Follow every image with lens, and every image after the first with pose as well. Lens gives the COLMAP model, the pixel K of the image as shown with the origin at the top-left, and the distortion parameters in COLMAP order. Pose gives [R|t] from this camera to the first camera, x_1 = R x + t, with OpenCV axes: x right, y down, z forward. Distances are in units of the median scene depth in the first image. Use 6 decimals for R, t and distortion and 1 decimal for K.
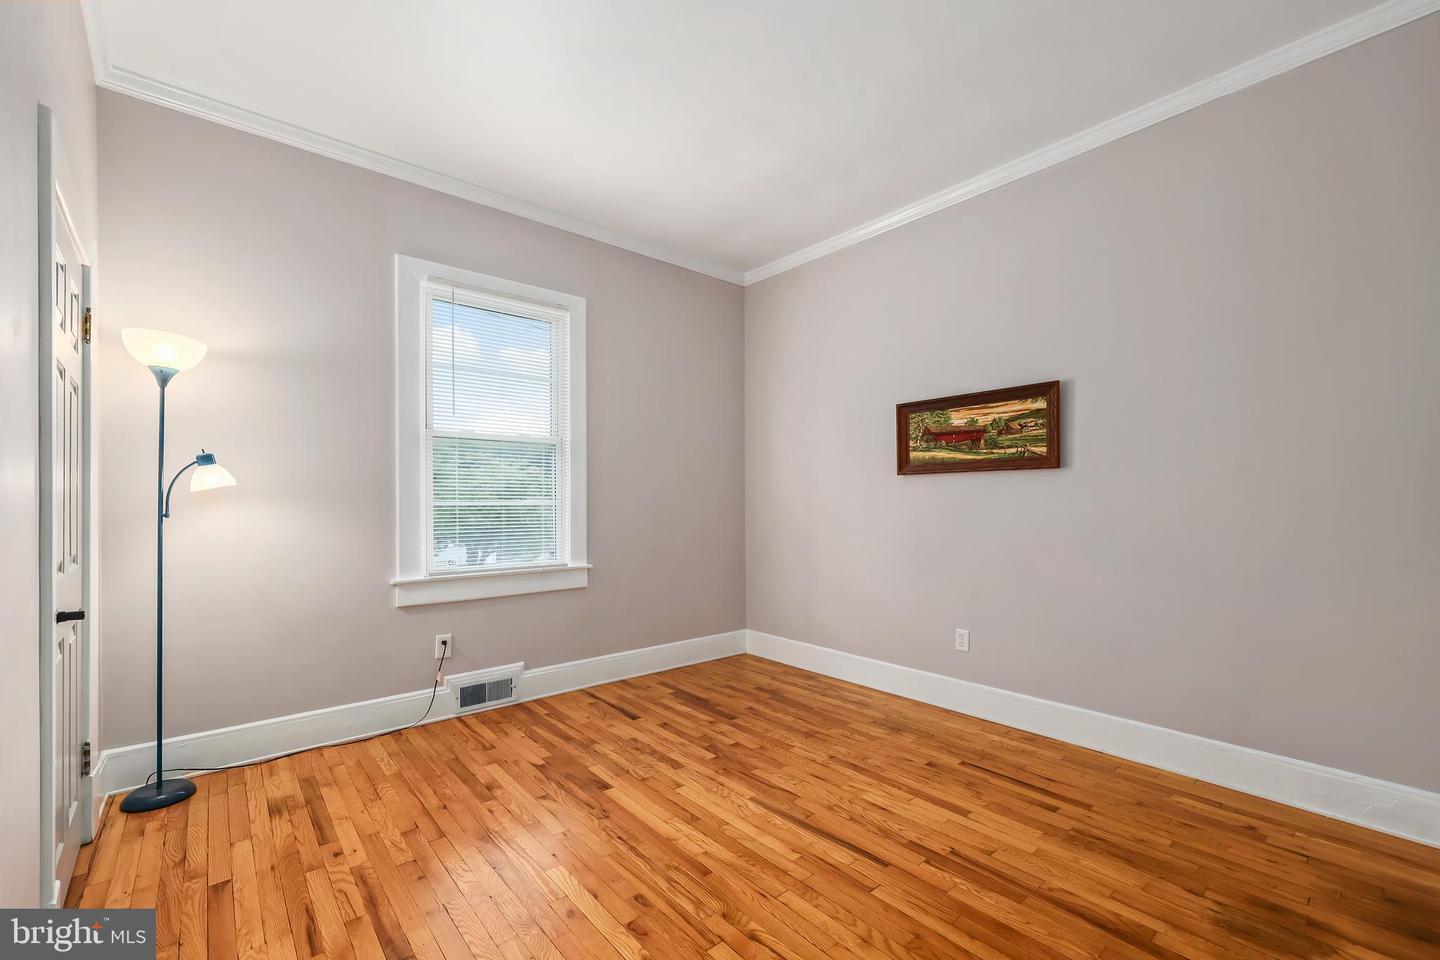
lens RADIAL K [[591.2, 0, 741.7], [0, 591.2, 497.3], [0, 0, 1]] dist [0.007378, 0.000267]
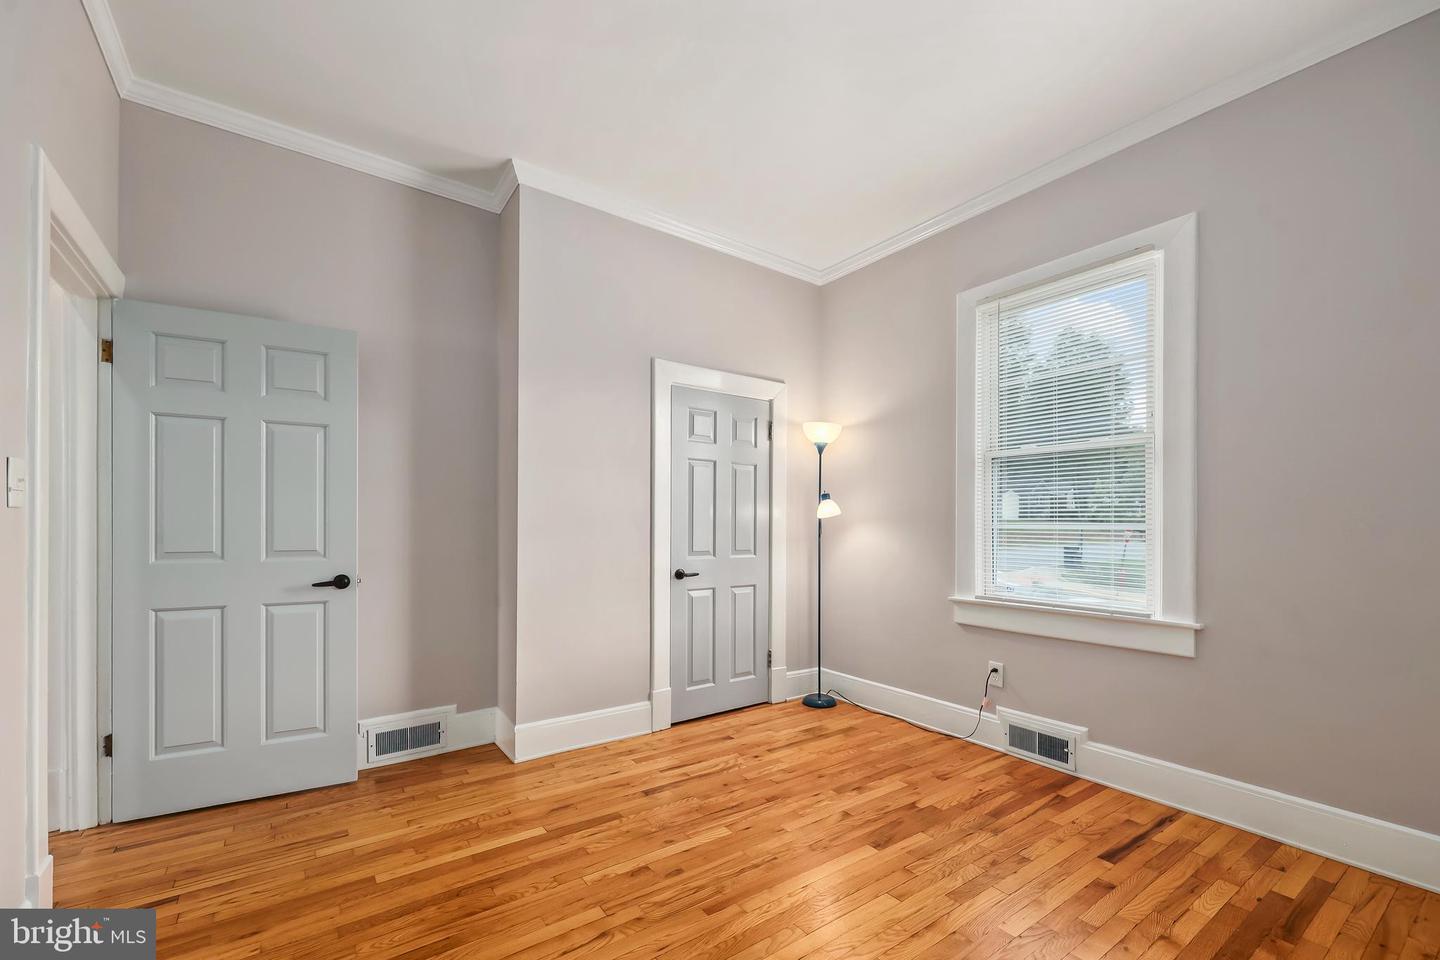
lens RADIAL K [[612.4, 0, 725.9], [0, 612.4, 526.2], [0, 0, 1]] dist [0.000731, 0.000117]
pose [[-0.103393, 0.001820, -0.994639, 0.568925], [0.003149, 0.999994, 0.001502, 0.006772], [0.994636, -0.002977, -0.103398, 0.701168]]
